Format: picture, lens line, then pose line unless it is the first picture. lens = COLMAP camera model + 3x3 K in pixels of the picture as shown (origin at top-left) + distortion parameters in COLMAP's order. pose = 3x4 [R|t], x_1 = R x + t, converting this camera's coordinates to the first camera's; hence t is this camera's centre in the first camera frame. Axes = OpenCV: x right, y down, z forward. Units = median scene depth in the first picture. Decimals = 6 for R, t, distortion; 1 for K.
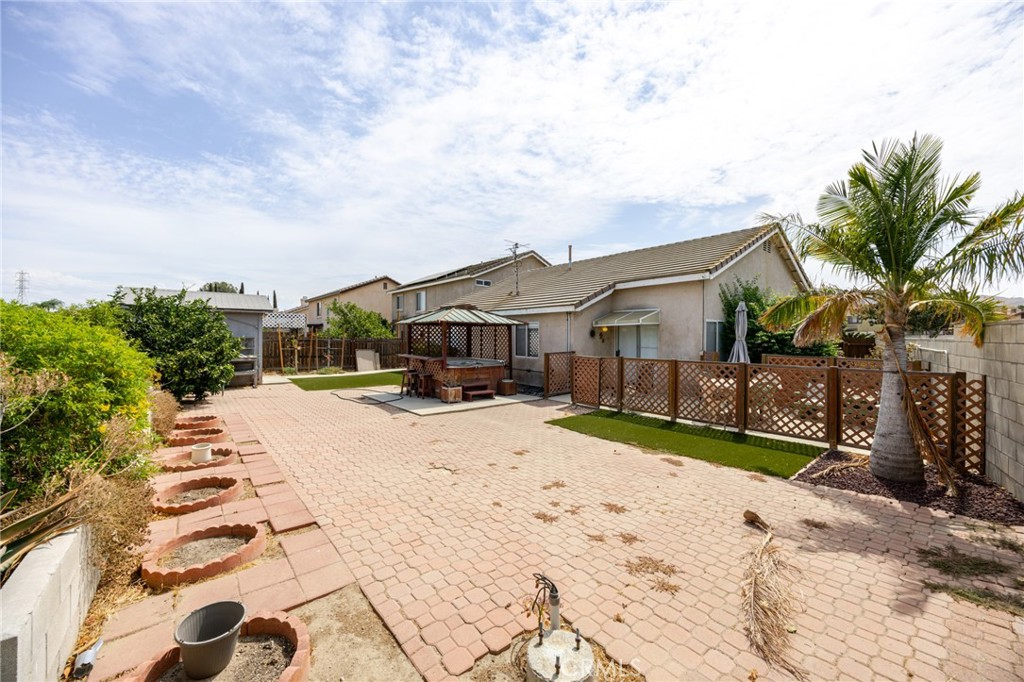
lens RADIAL K [[395.4, 0, 506.3], [0, 395.4, 340.3], [0, 0, 1]] dist [0.002247, -0.000197]
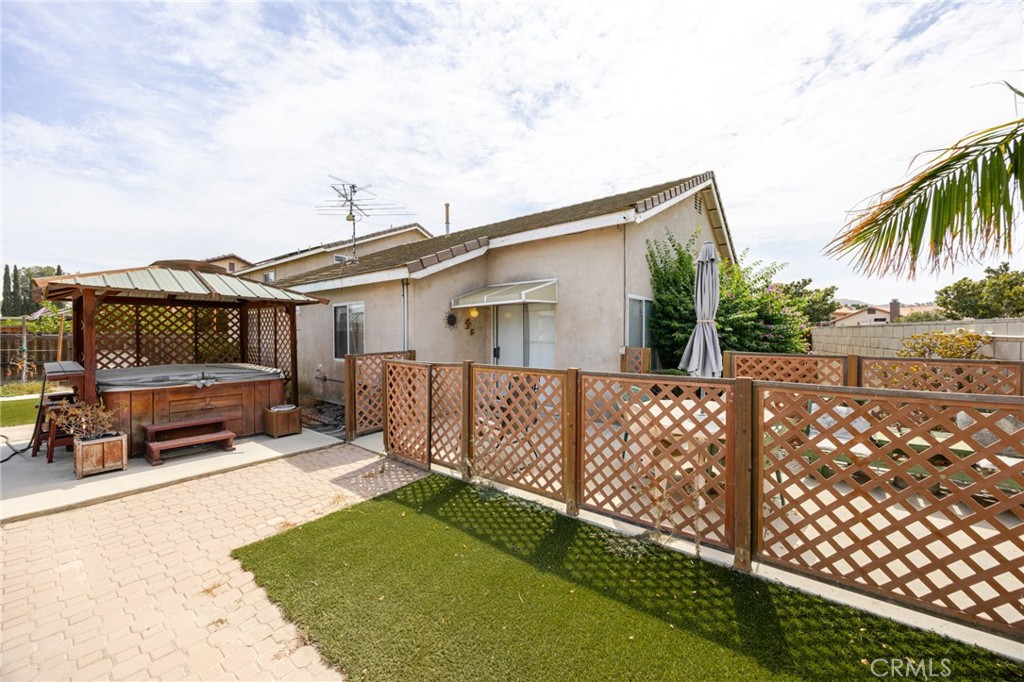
lens RADIAL K [[395.4, 0, 508.8], [0, 395.4, 340.4], [0, 0, 1]] dist [0.002247, -0.000197]
pose [[0.977469, -0.008265, 0.210916, 0.192761], [0.006524, 0.999939, 0.008950, 0.010478], [-0.210977, -0.007372, 0.977463, 0.433070]]
